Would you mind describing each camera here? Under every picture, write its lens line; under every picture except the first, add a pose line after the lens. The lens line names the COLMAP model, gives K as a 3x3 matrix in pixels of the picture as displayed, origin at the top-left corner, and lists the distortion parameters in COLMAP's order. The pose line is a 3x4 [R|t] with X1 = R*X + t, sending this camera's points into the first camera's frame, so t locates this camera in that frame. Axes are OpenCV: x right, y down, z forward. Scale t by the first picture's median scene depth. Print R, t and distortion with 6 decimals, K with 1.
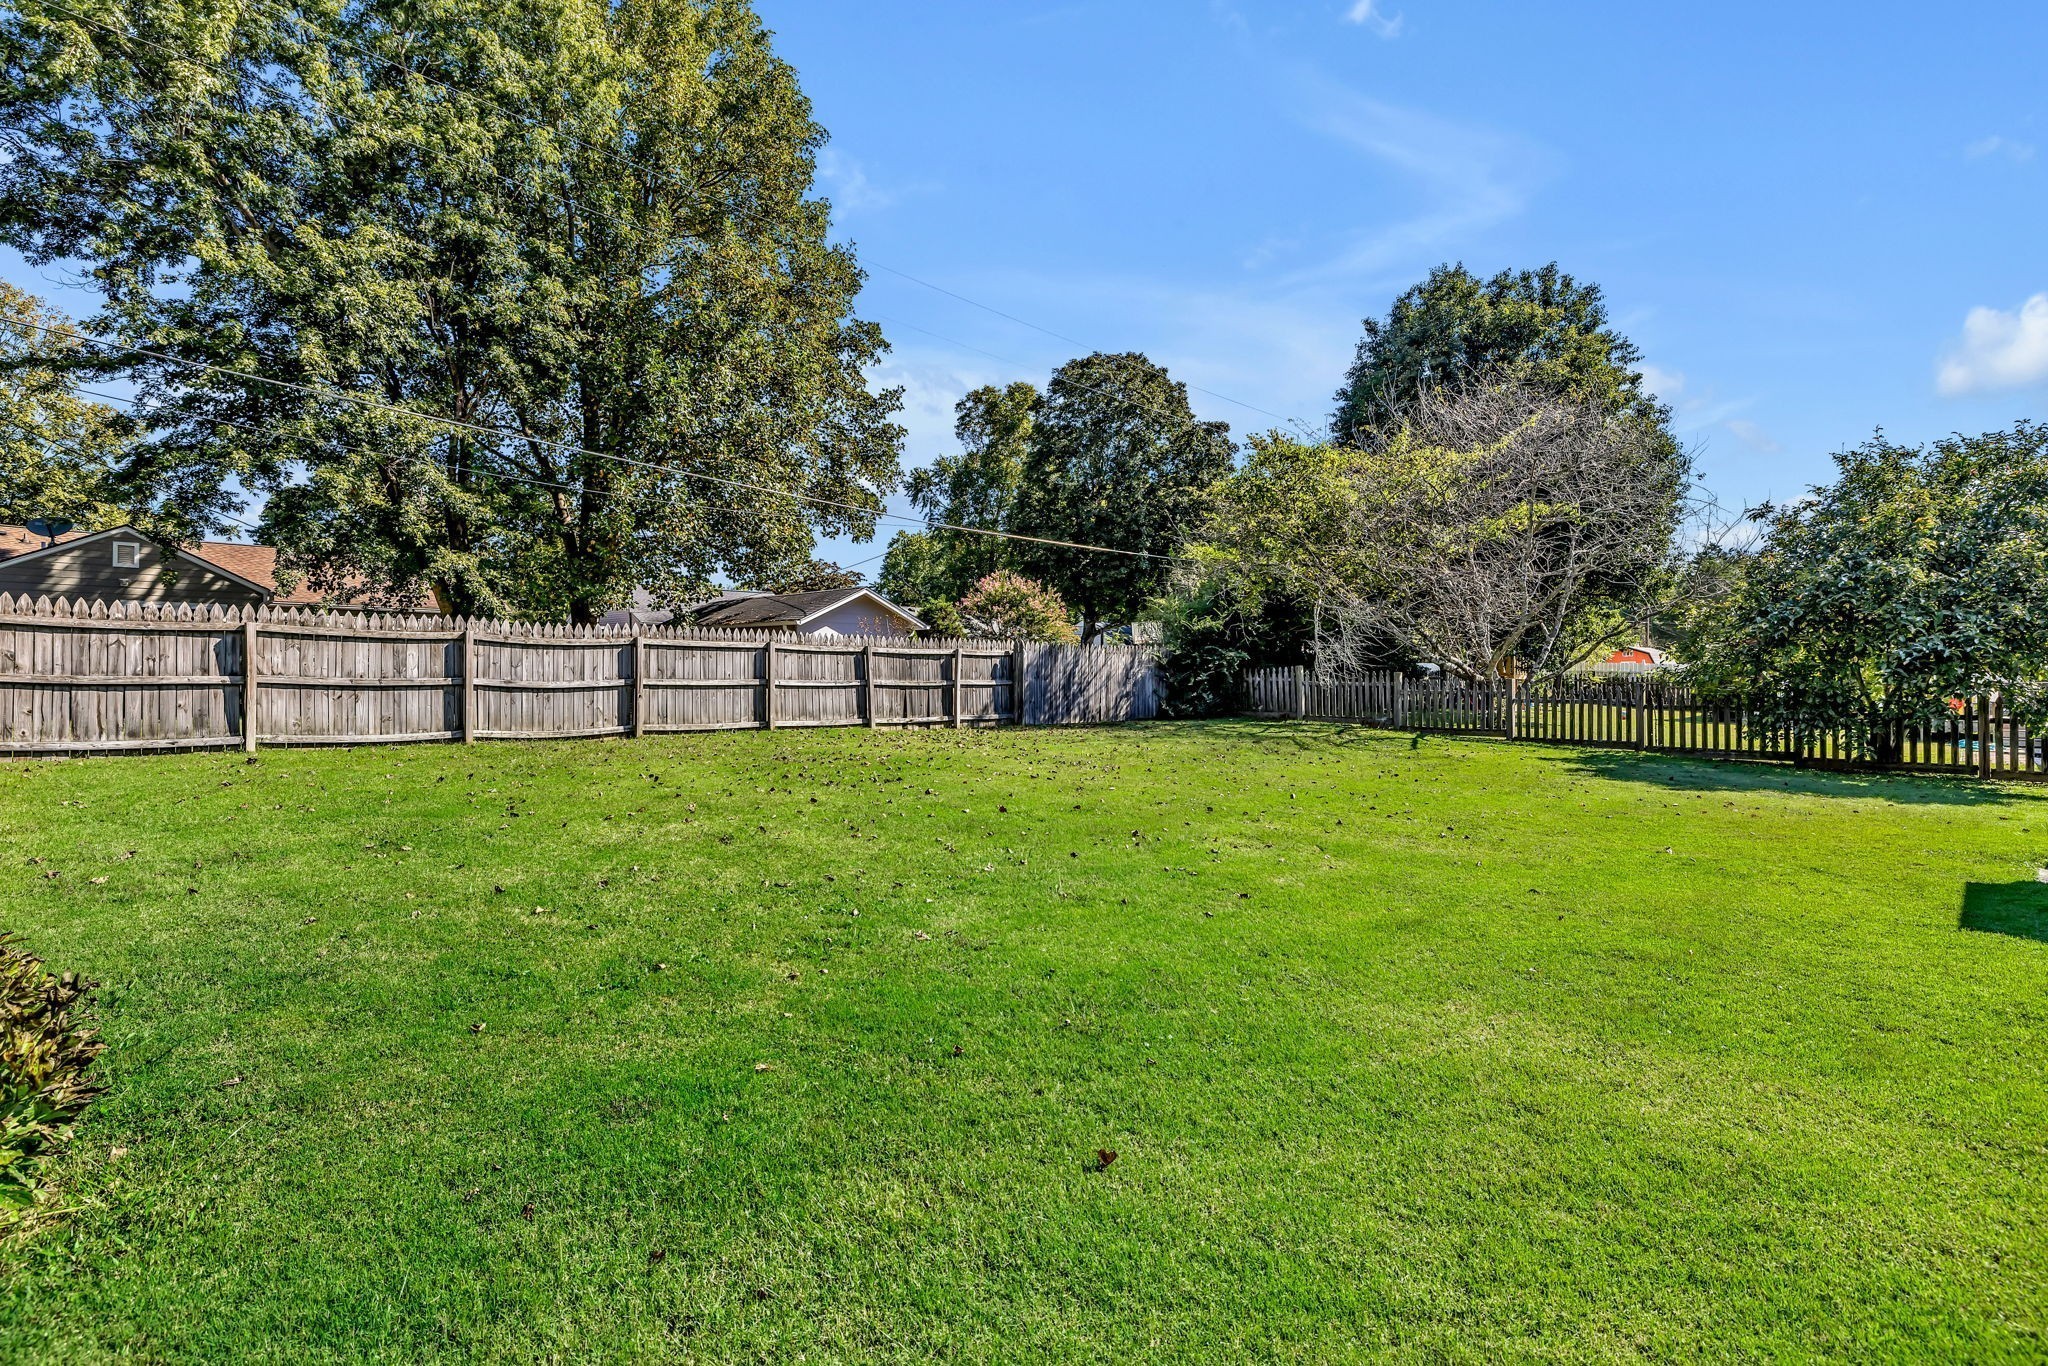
lens RADIAL K [[977.6, 0, 1007.3], [0, 977.6, 687.5], [0, 0, 1]] dist [-0.003821, 0.000341]
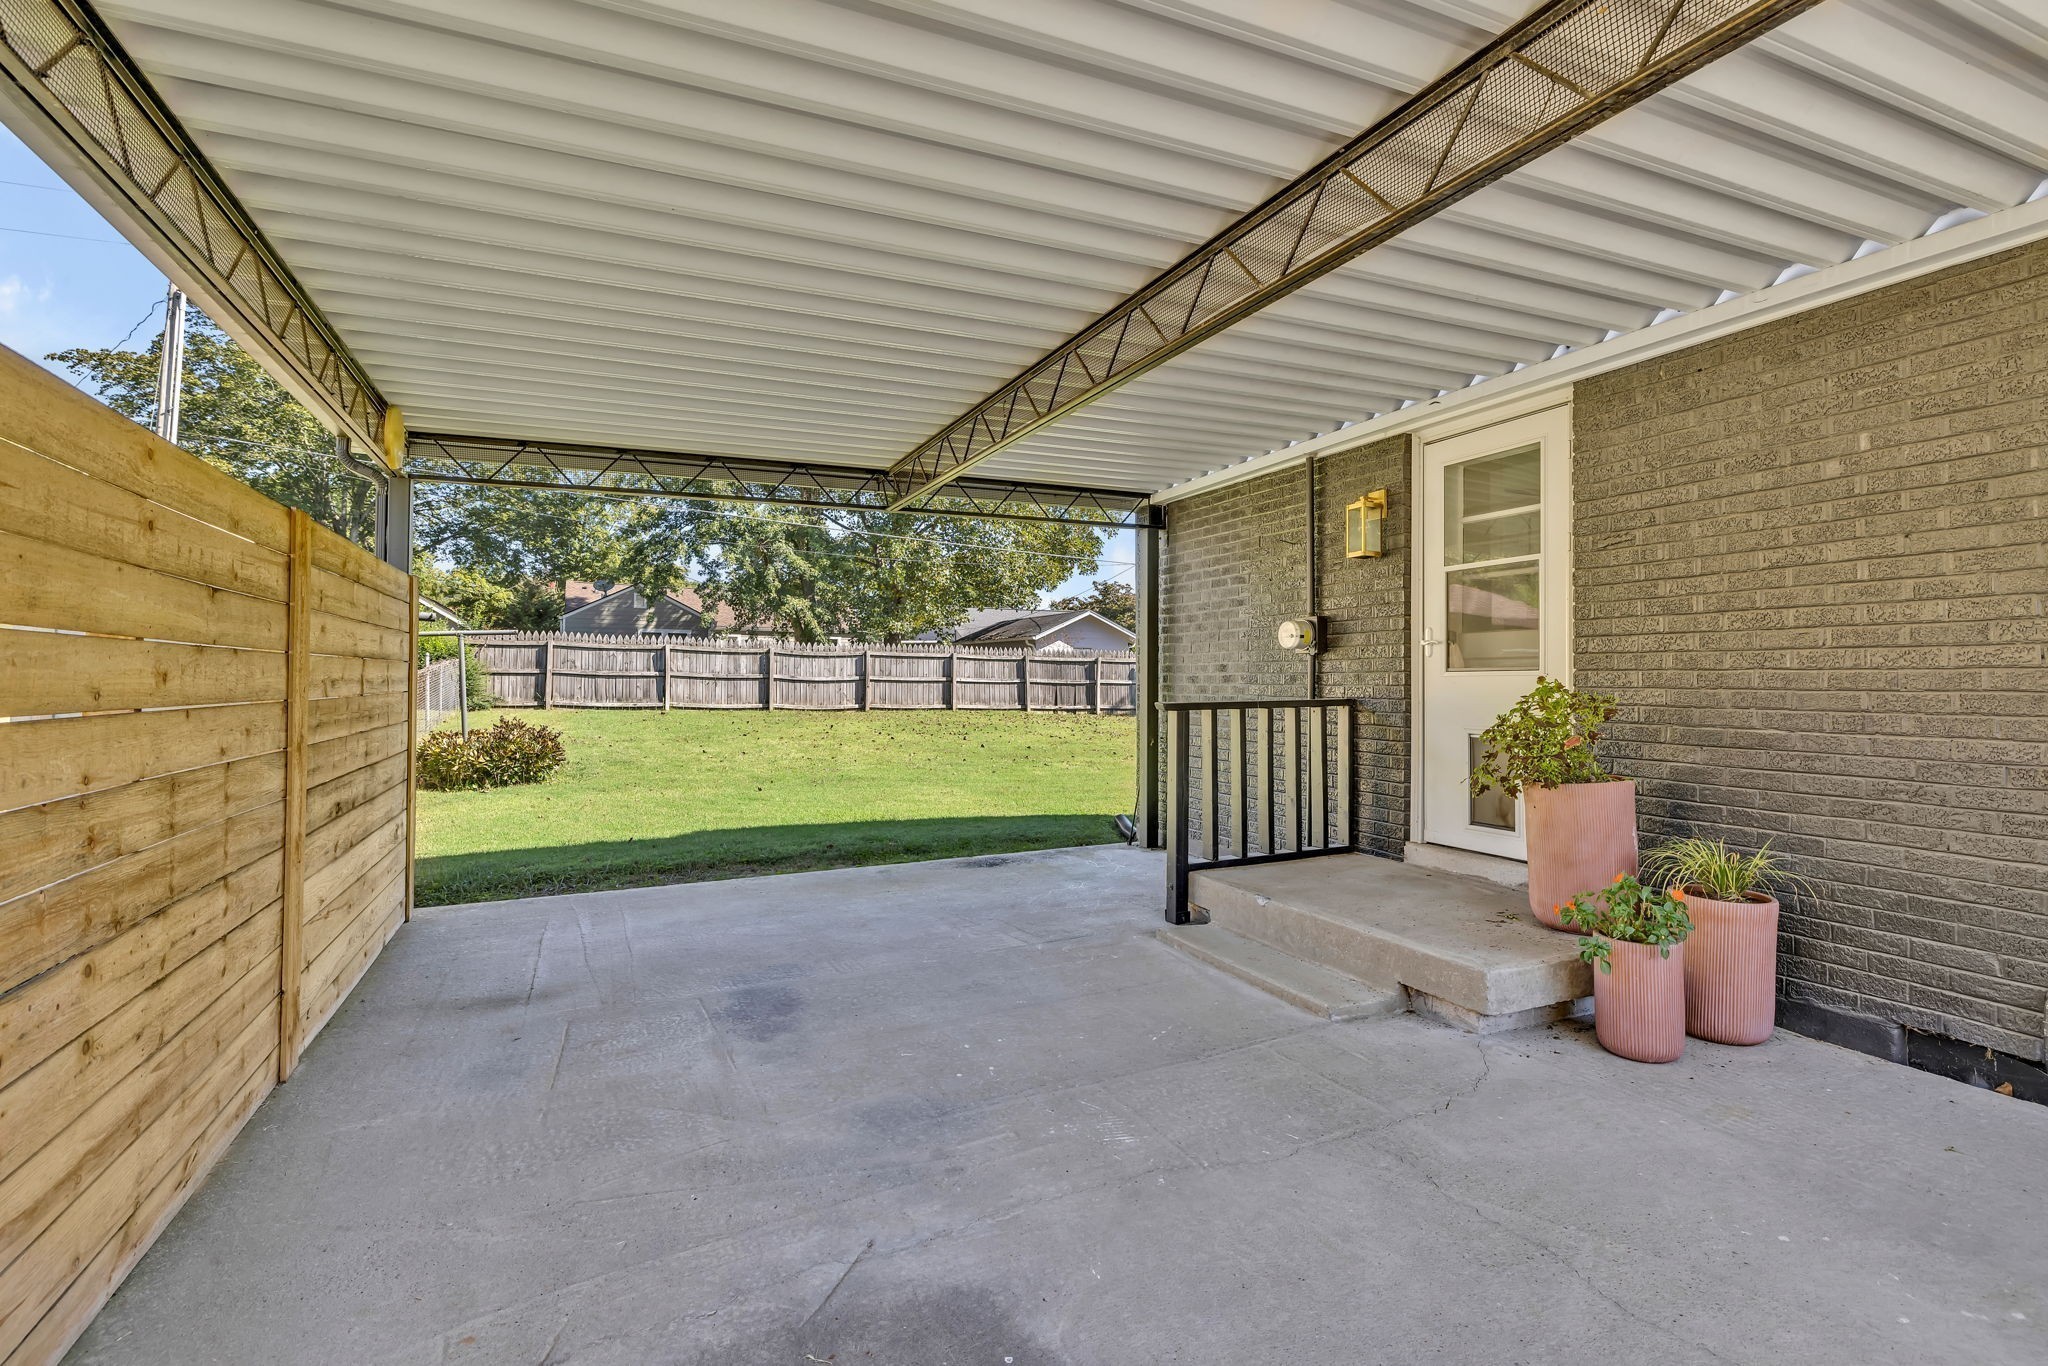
lens RADIAL K [[974.3, 0, 1021.9], [0, 974.3, 680.5], [0, 0, 1]] dist [-0.013182, 0.007351]
pose [[0.929582, 0.003439, -0.368599, 0.388902], [-0.010782, 0.999782, -0.017864, 0.020963], [0.368457, 0.020580, 0.929417, -0.355631]]
